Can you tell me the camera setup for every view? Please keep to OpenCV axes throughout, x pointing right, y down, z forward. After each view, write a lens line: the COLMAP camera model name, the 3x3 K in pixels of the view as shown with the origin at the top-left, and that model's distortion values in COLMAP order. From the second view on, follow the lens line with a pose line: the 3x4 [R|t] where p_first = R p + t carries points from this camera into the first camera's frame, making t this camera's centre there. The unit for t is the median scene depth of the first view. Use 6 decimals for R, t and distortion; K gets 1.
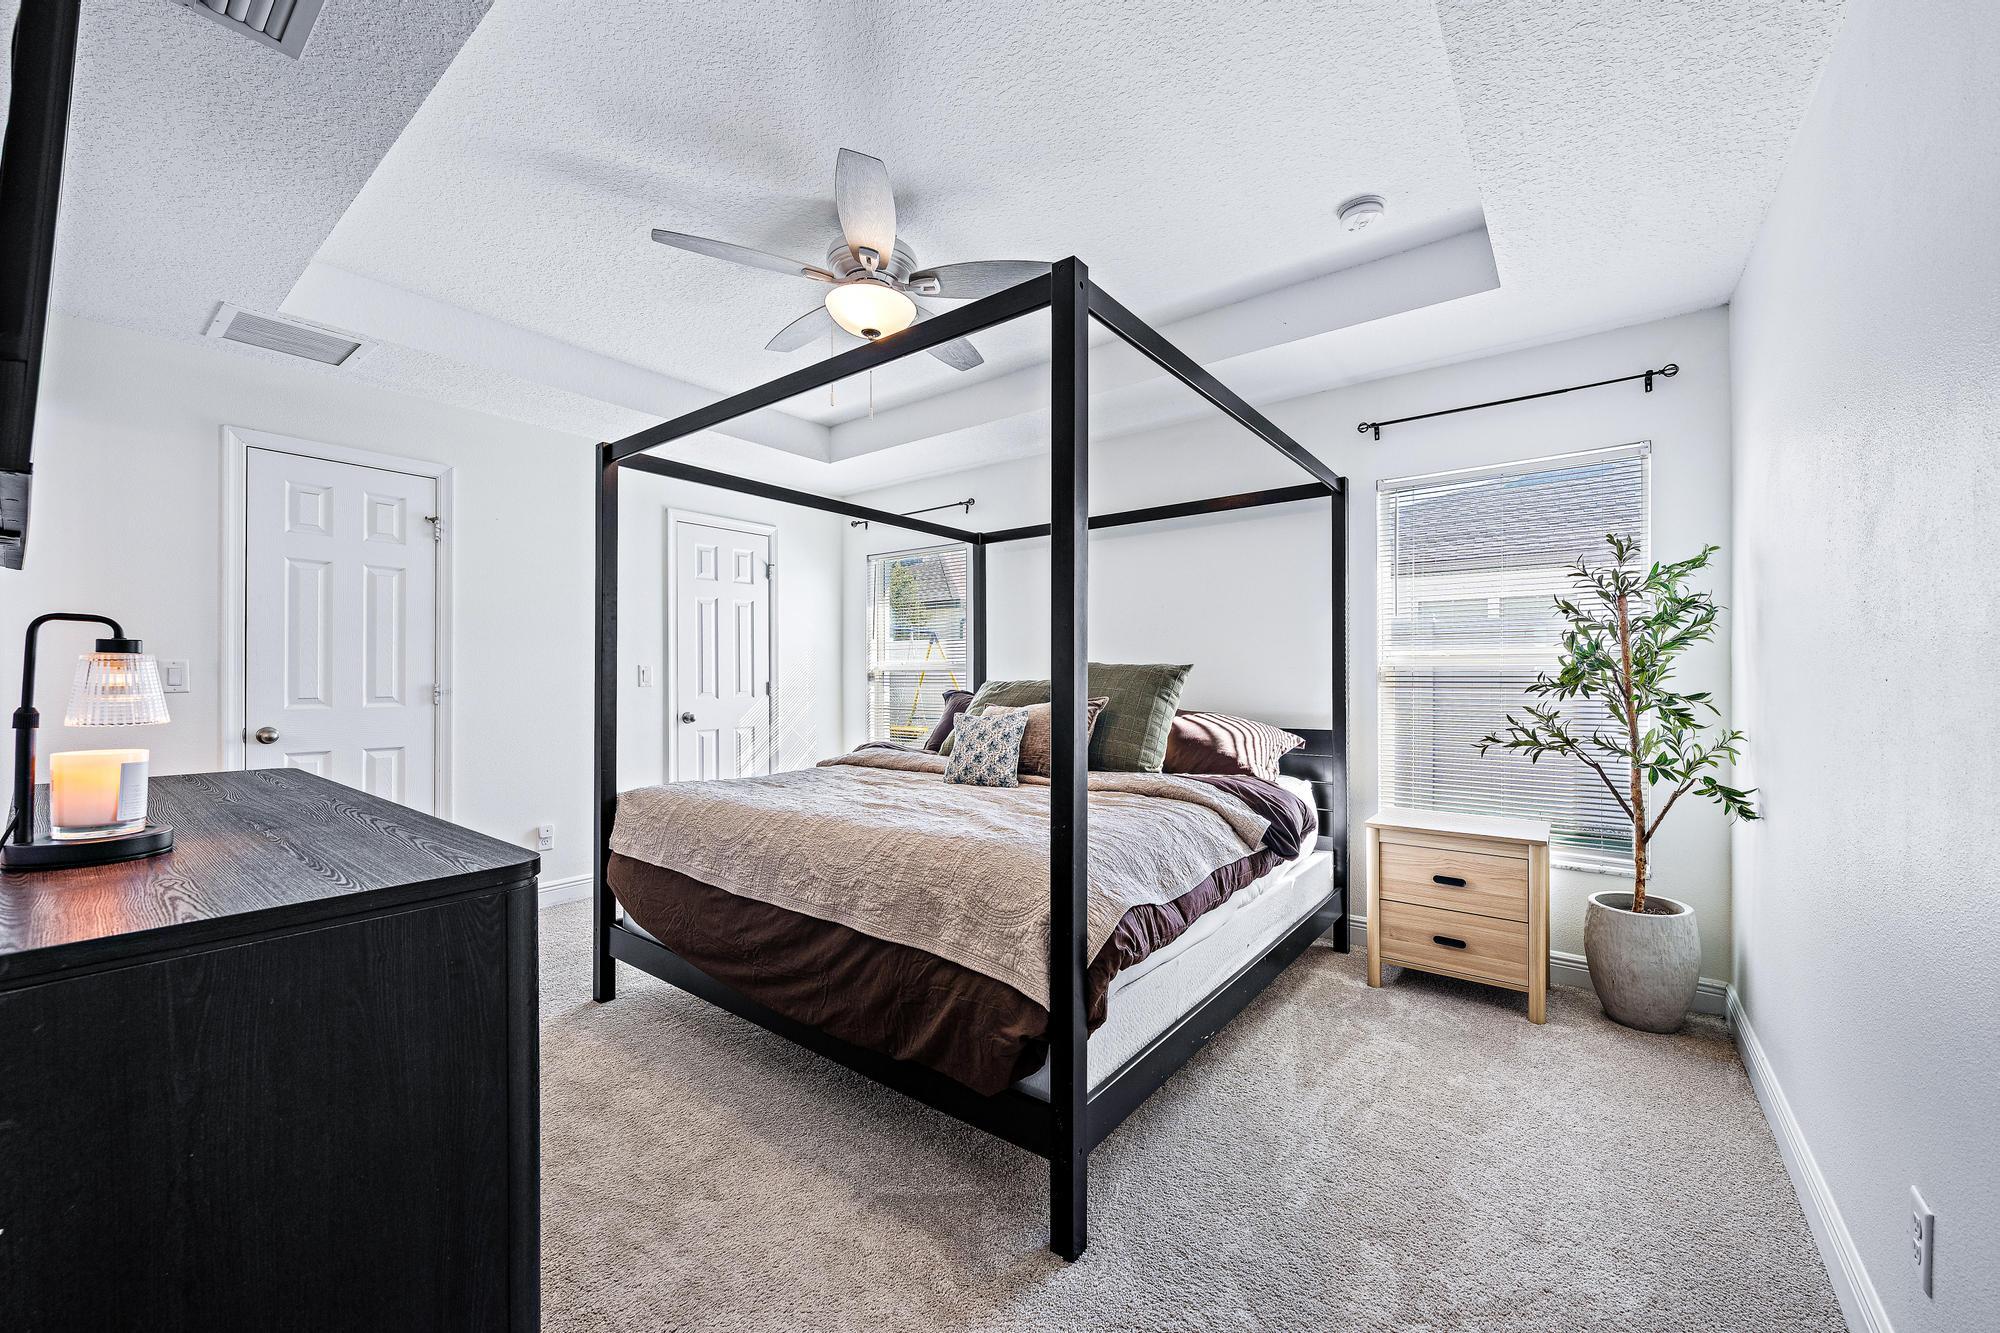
lens RADIAL K [[771.3, 0, 992.7], [0, 771.3, 668.5], [0, 0, 1]] dist [-0.001553, 0.000583]
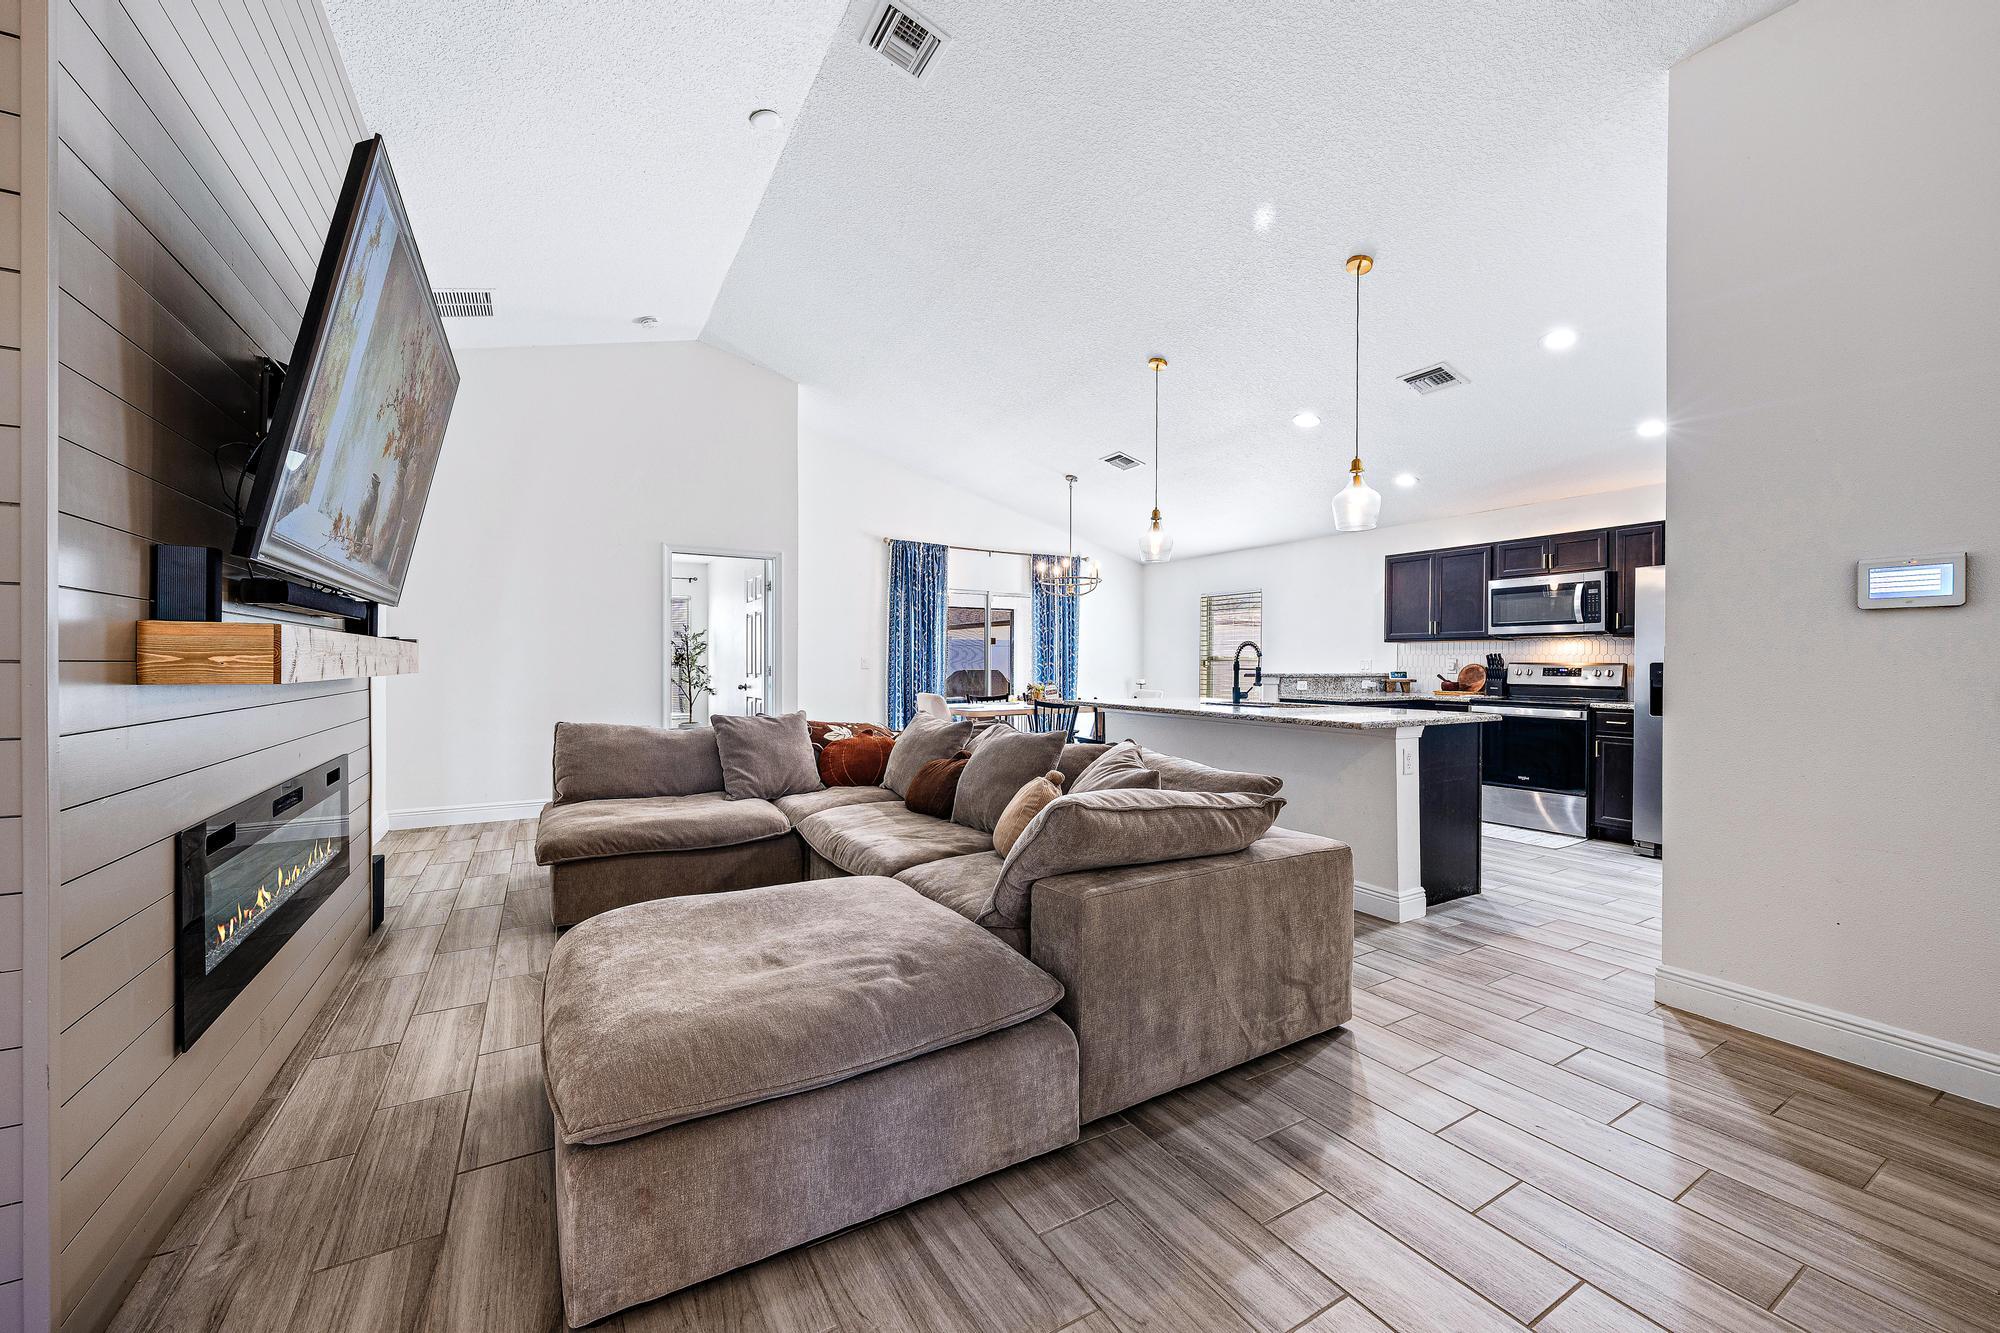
lens RADIAL K [[771.3, 0, 999.2], [0, 771.3, 665.6], [0, 0, 1]] dist [-0.001553, 0.000583]
pose [[0.385899, -0.006620, 0.922517, -1.747971], [-0.002494, 0.999963, 0.008219, -0.006378], [-0.922538, -0.005473, 0.385868, -1.575066]]
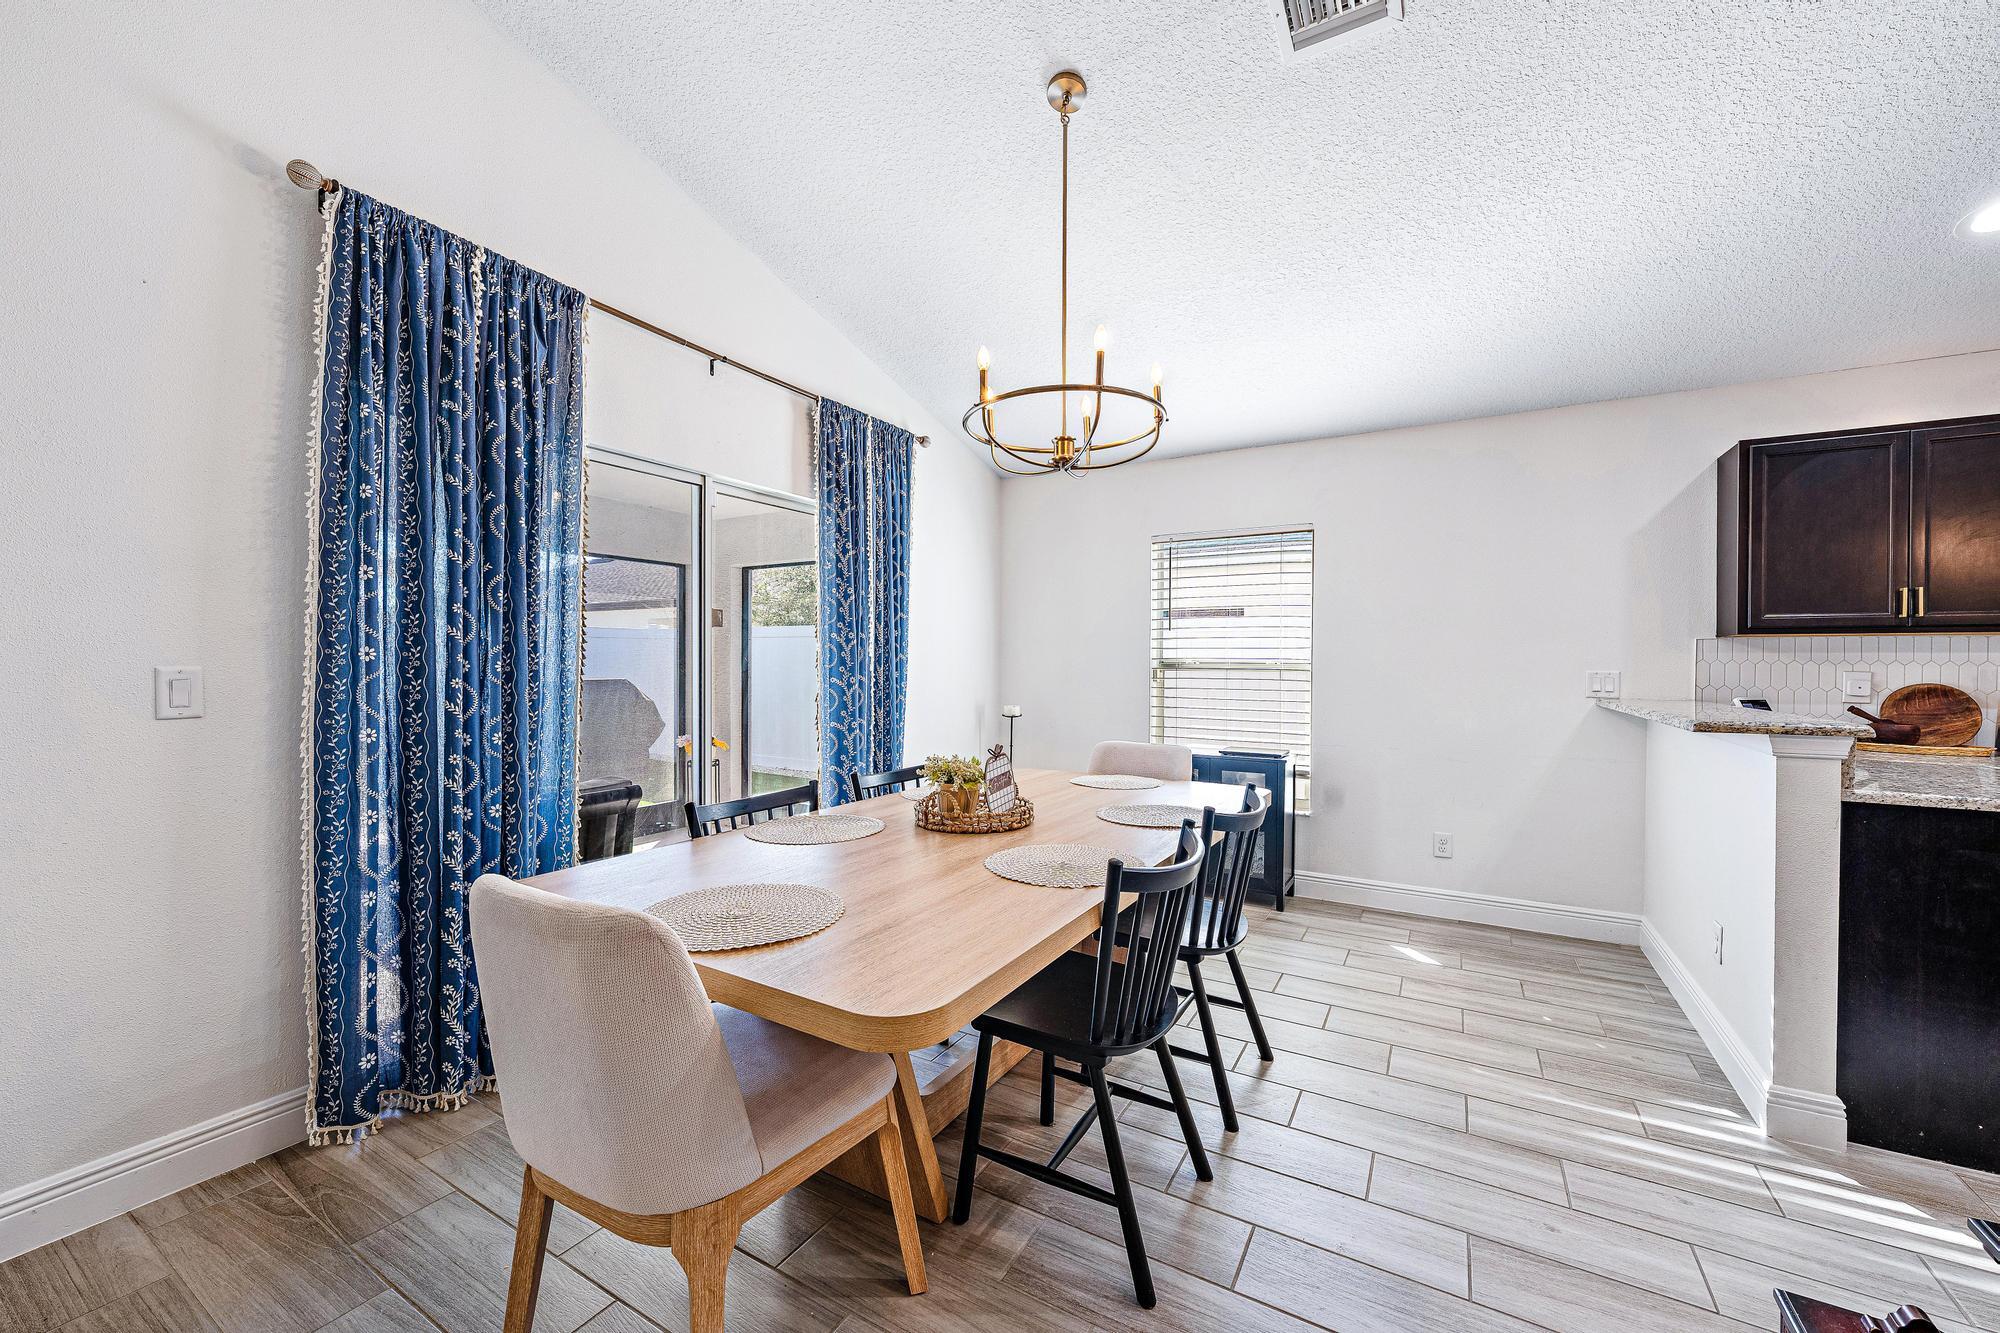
lens RADIAL K [[771.3, 0, 995.1], [0, 771.3, 663.3], [0, 0, 1]] dist [-0.001553, 0.000583]
pose [[-0.122625, -0.007540, 0.992424, -0.137555], [-0.005471, 0.999961, 0.006921, -0.023017], [-0.992438, -0.004581, -0.122662, -0.671550]]
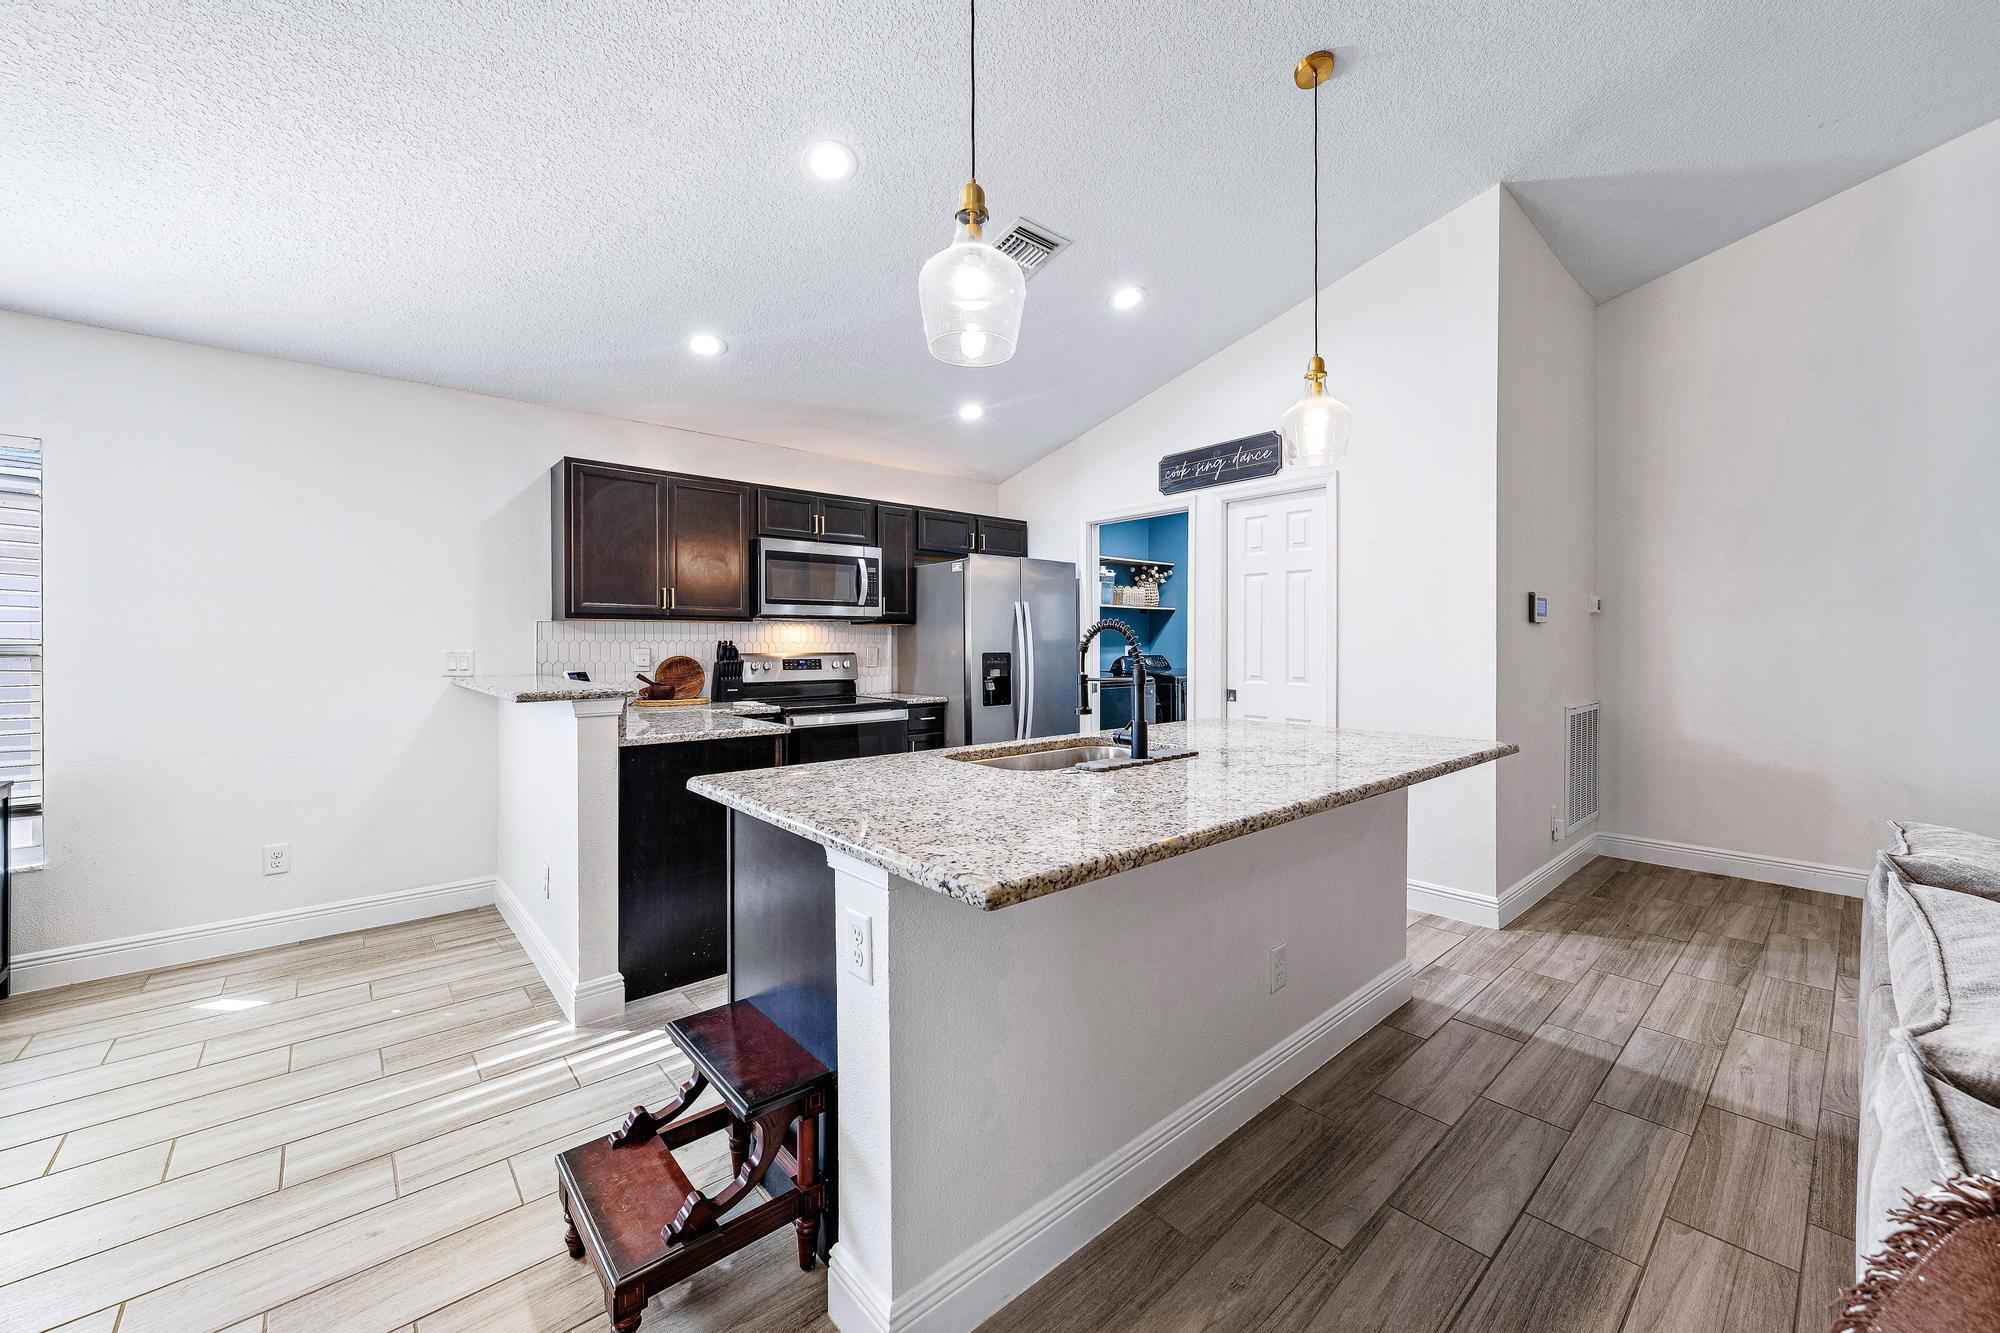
lens RADIAL K [[771.3, 0, 1002.9], [0, 771.3, 647.5], [0, 0, 1]] dist [-0.001553, 0.000583]
pose [[-0.979217, -0.003663, 0.202782, -0.172321], [-0.002463, 0.999978, 0.006166, -0.022458], [-0.202800, 0.005539, -0.979205, -0.714027]]
